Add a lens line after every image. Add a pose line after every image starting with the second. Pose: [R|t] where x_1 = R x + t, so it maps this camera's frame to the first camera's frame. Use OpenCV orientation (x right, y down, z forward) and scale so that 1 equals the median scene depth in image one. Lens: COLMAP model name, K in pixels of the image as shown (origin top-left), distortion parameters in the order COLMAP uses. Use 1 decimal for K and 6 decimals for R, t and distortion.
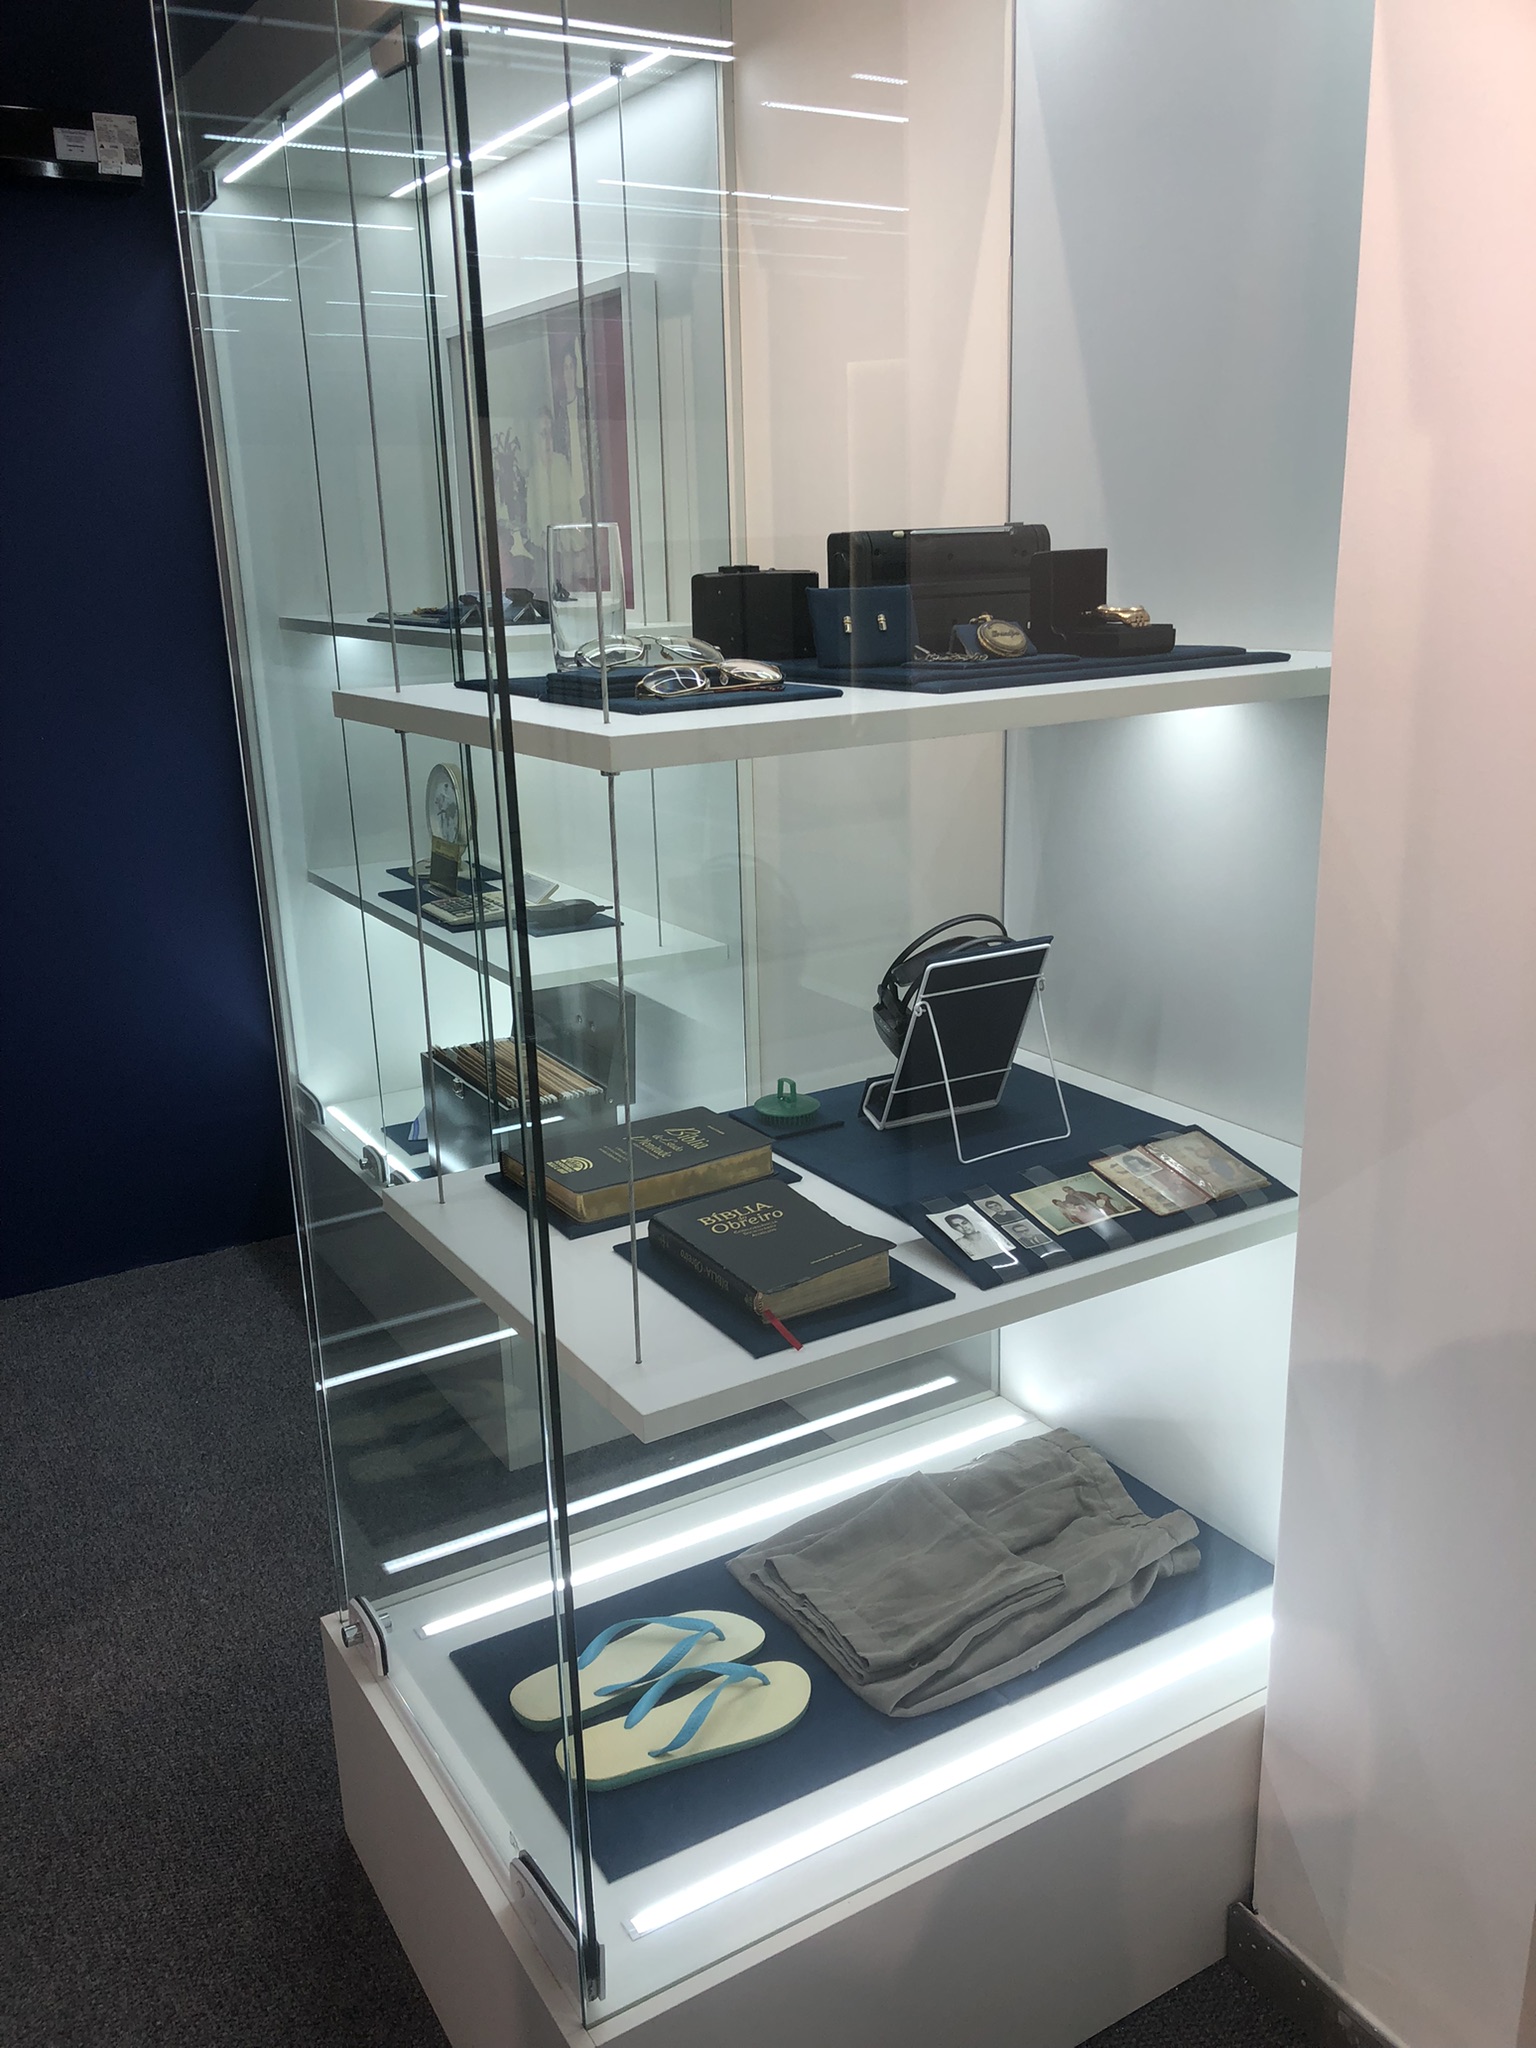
lens RADIAL K [[1690.8, 0, 766.9], [0, 1690.8, 1028.4], [0, 0, 1]] dist [-0.000284, -0.004347]
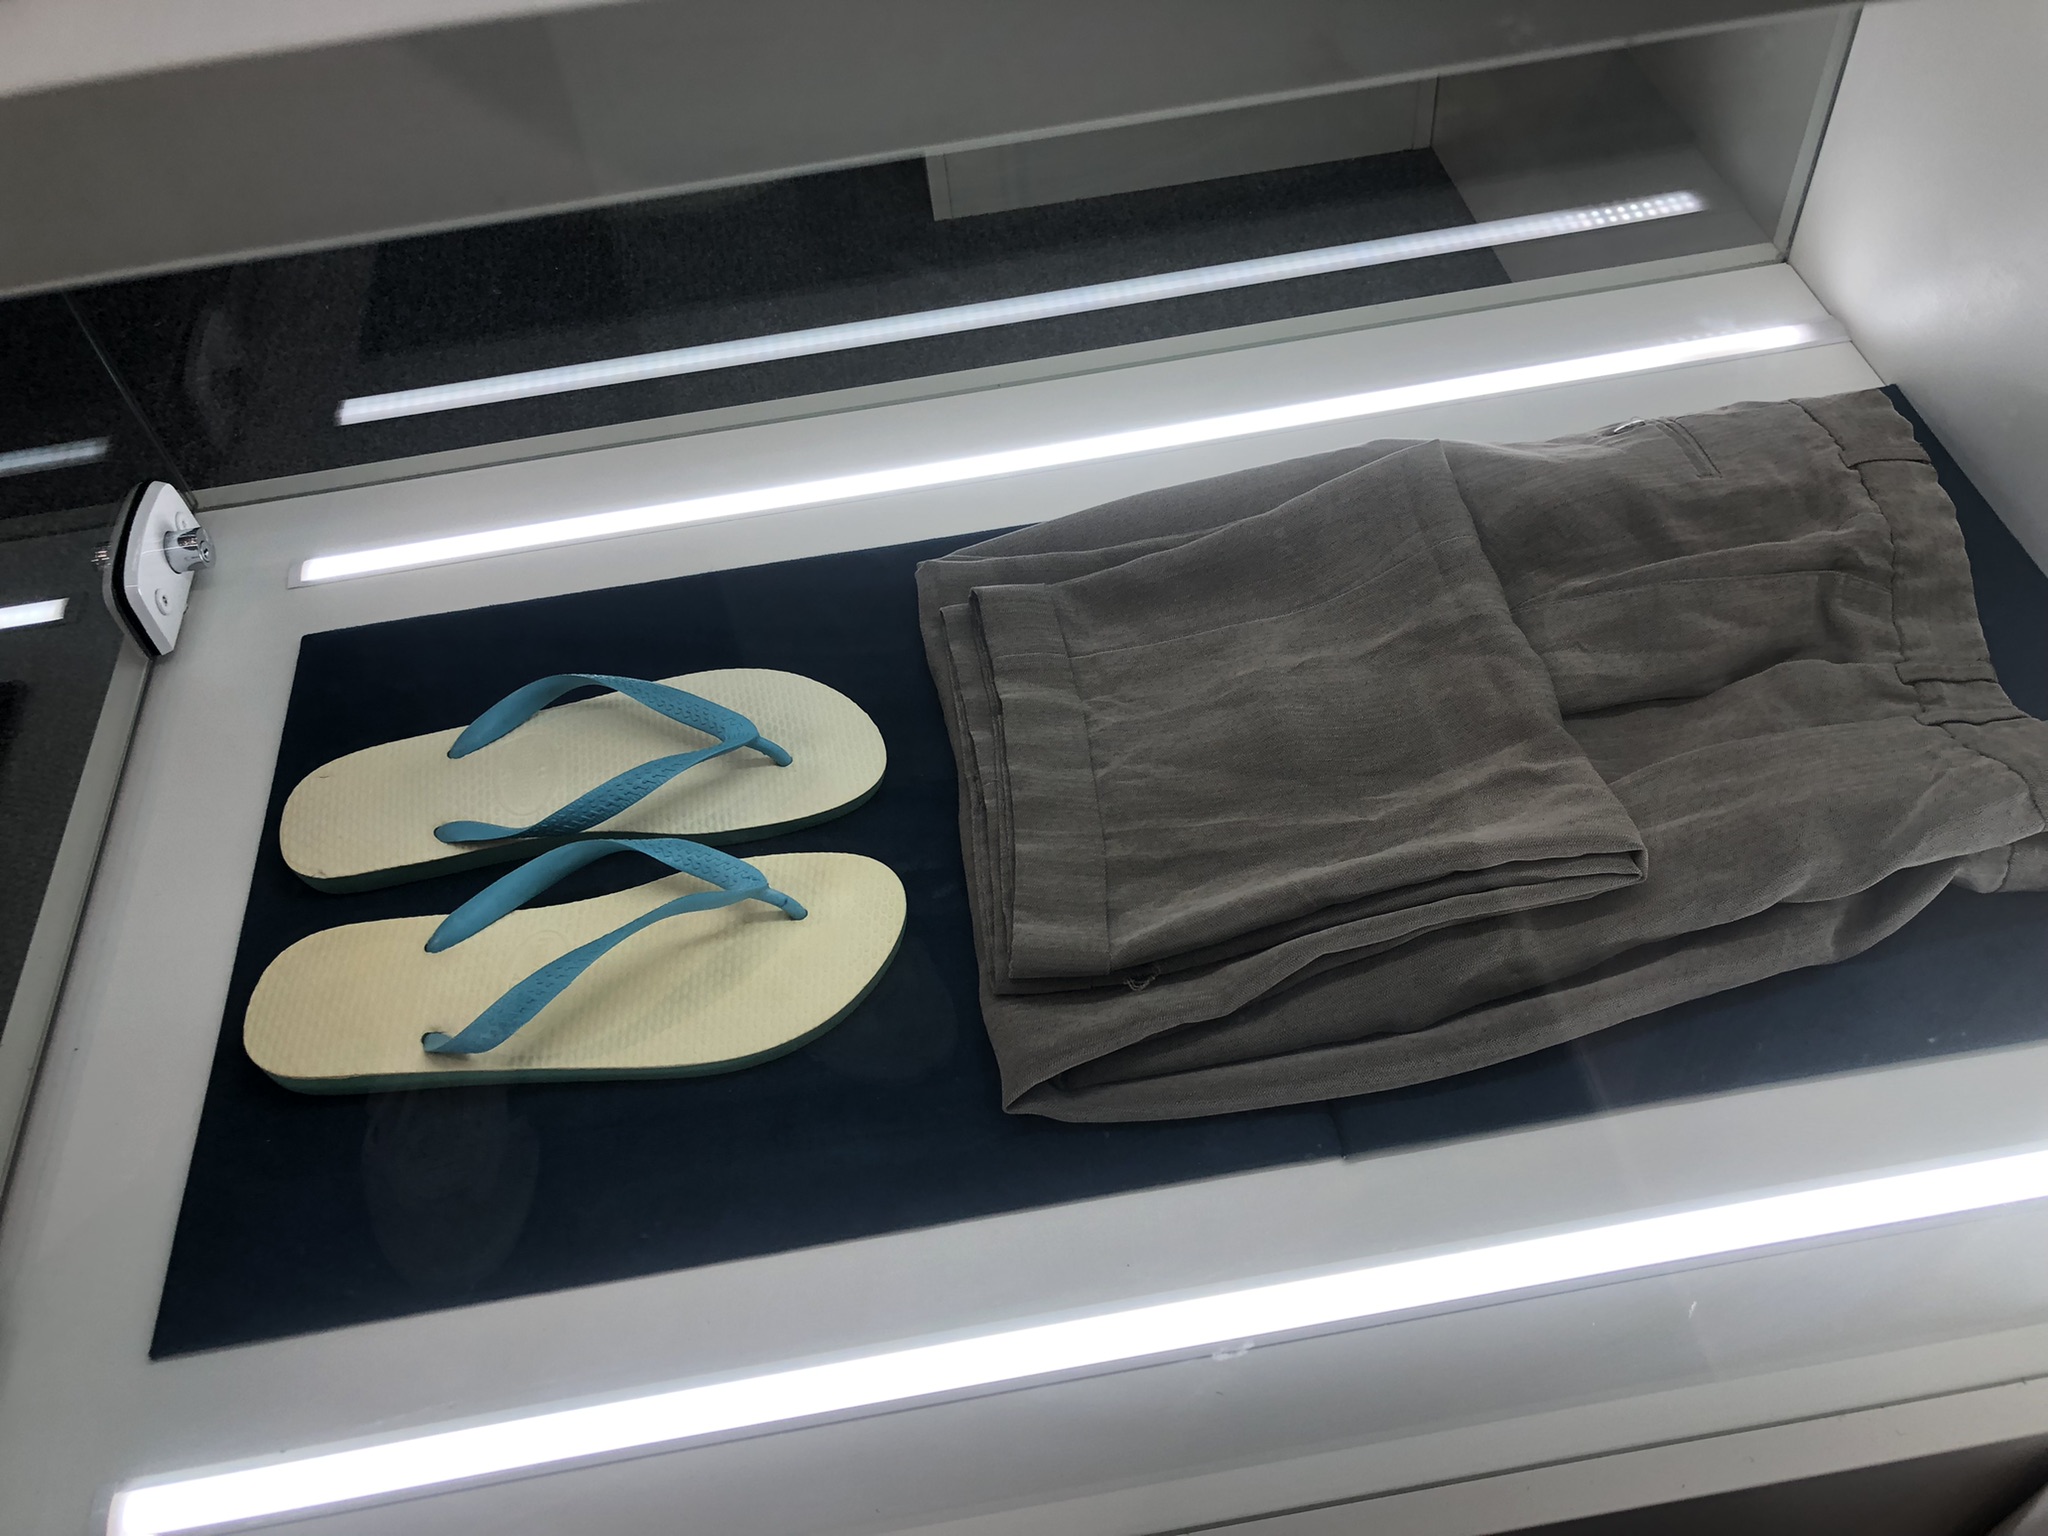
lens RADIAL K [[1690.8, 0, 1032.3], [0, 1690.8, 772.2], [0, 0, 1]] dist [-0.000284, -0.004347]
pose [[0.917515, 0.266017, -0.295637, 0.151451], [-0.049780, 0.814337, 0.578254, 0.105443], [0.394574, -0.515840, 0.760408, 0.658823]]
